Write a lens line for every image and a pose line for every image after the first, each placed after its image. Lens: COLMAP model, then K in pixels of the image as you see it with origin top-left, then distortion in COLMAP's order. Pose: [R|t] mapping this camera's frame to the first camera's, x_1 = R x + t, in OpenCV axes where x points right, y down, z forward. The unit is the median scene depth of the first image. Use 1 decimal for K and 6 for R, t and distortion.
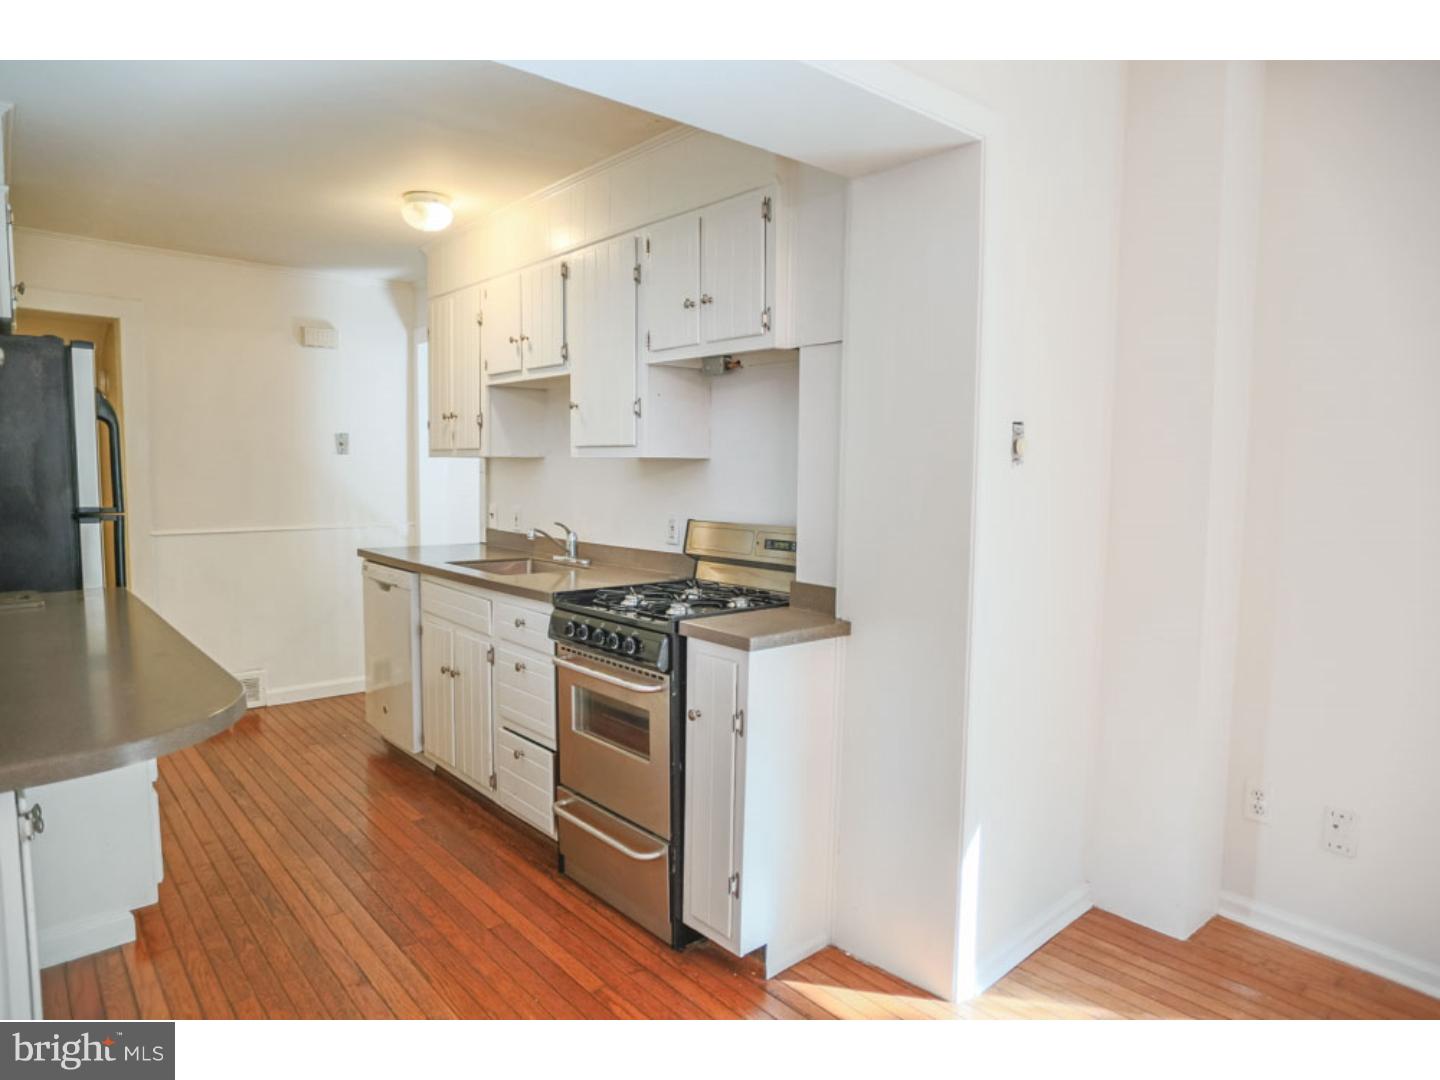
lens RADIAL K [[891.1, 0, 720.0], [0, 891.1, 540.0], [0, 0, 1]] dist [-0.062072, 0.044629]
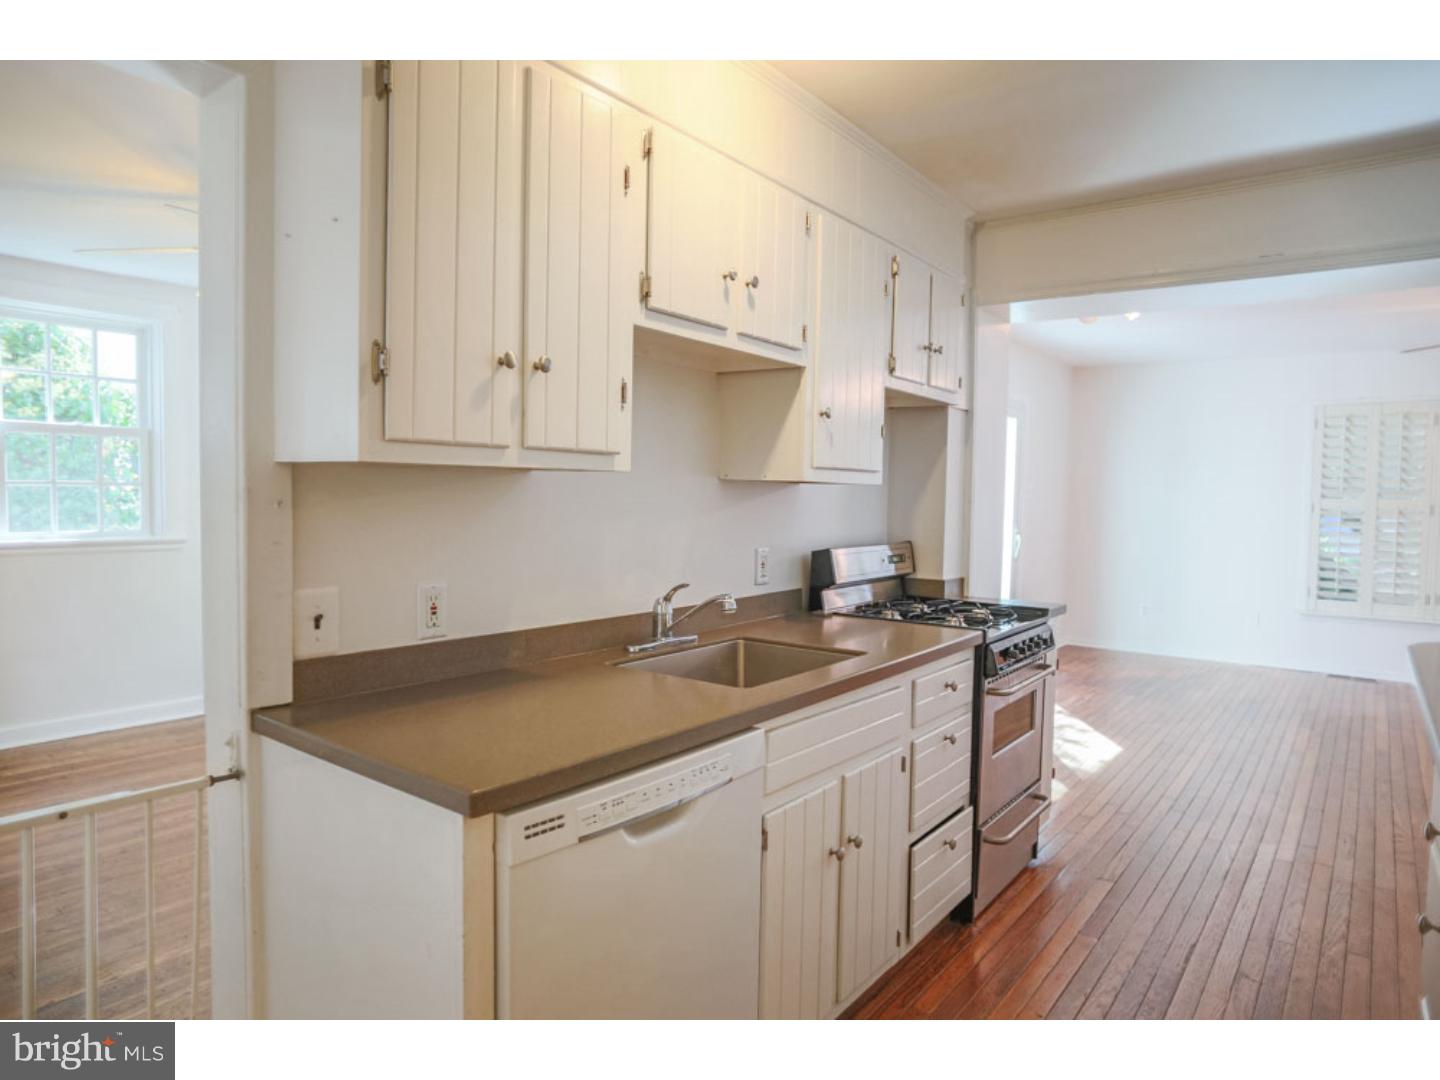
lens RADIAL K [[891.1, 0, 720.0], [0, 891.1, 540.0], [0, 0, 1]] dist [-0.062072, 0.044629]
pose [[-0.222807, -0.059635, 0.973037, -0.883326], [0.063123, 0.995150, 0.075445, -0.106023], [-0.972817, 0.078231, -0.217962, 1.253946]]
